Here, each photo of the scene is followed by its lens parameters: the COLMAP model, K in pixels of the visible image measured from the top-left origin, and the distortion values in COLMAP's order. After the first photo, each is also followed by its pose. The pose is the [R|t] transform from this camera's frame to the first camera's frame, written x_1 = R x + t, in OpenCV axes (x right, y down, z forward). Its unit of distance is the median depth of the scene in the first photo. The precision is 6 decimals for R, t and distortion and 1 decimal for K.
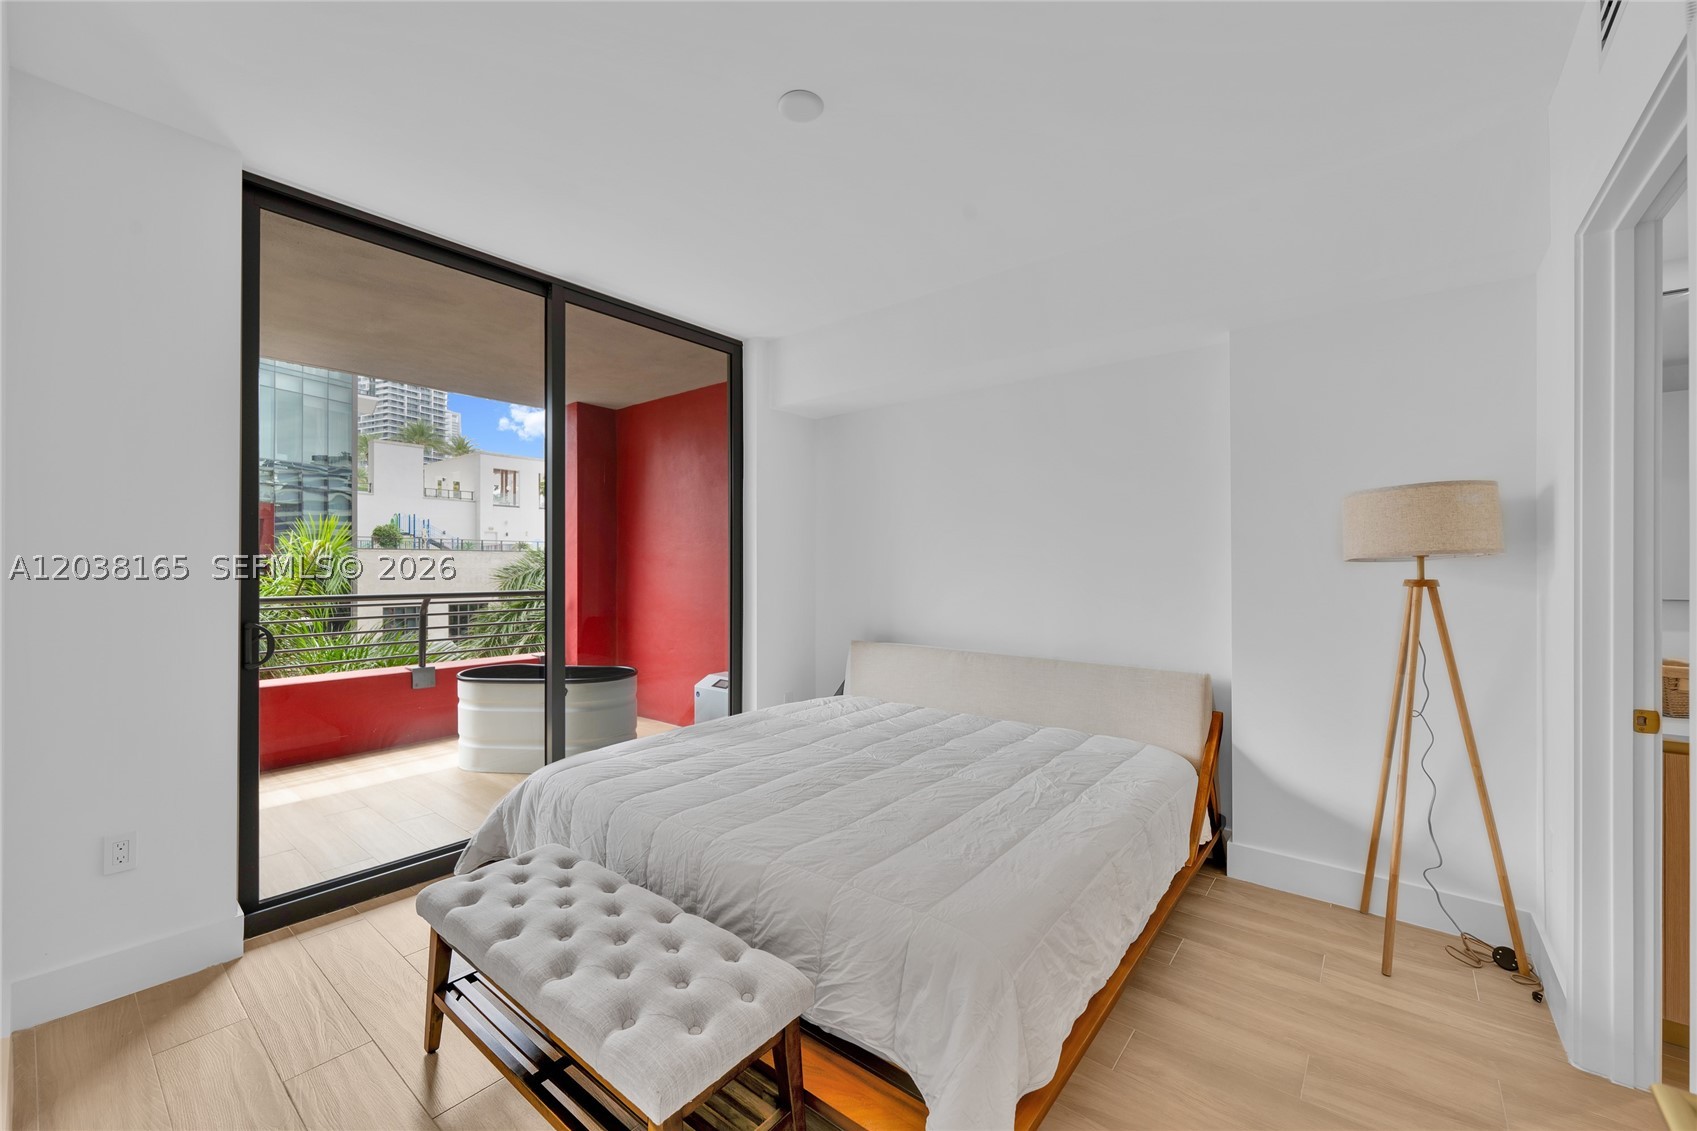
lens RADIAL K [[687.2, 0, 847.1], [0, 687.2, 568.8], [0, 0, 1]] dist [0.004522, -0.000824]
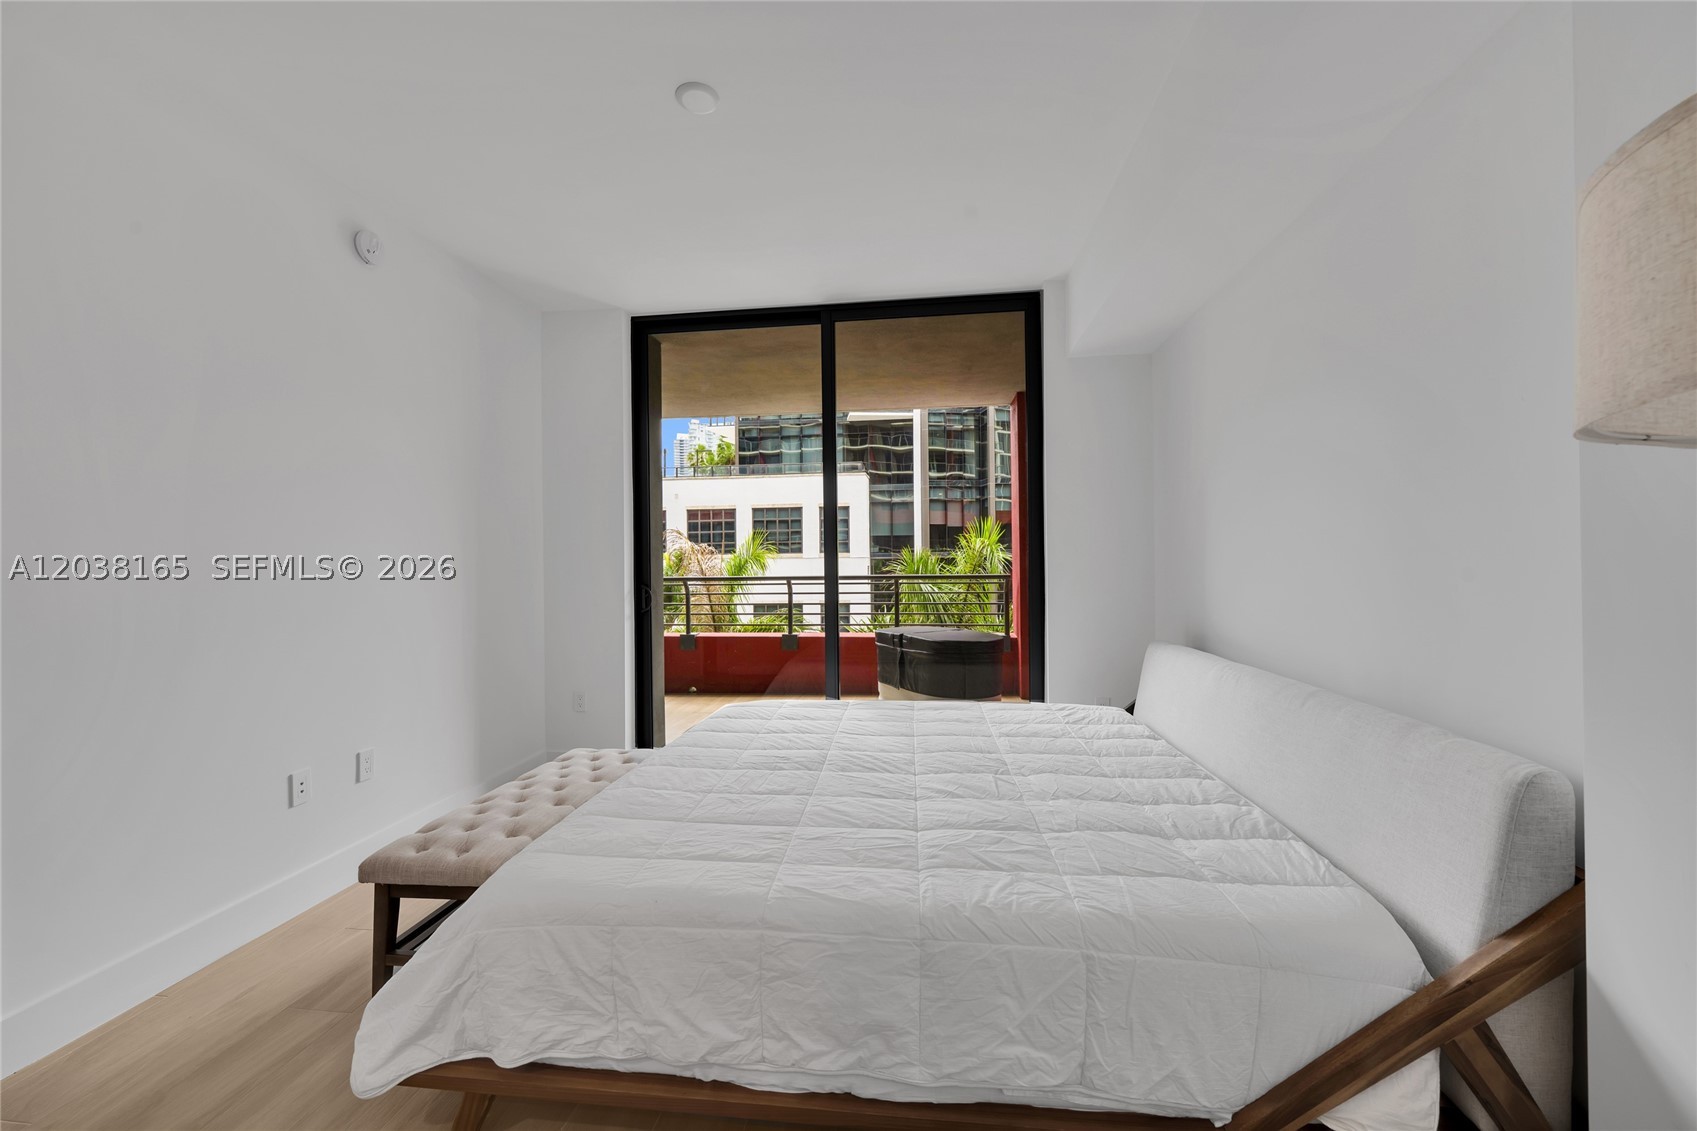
lens RADIAL K [[687.2, 0, 847.7], [0, 687.2, 569.4], [0, 0, 1]] dist [0.004522, -0.000824]
pose [[0.522842, 0.006619, -0.852404, 0.775211], [0.004797, 0.999931, 0.010707, 0.028188], [0.852416, -0.009687, 0.522774, 0.521820]]
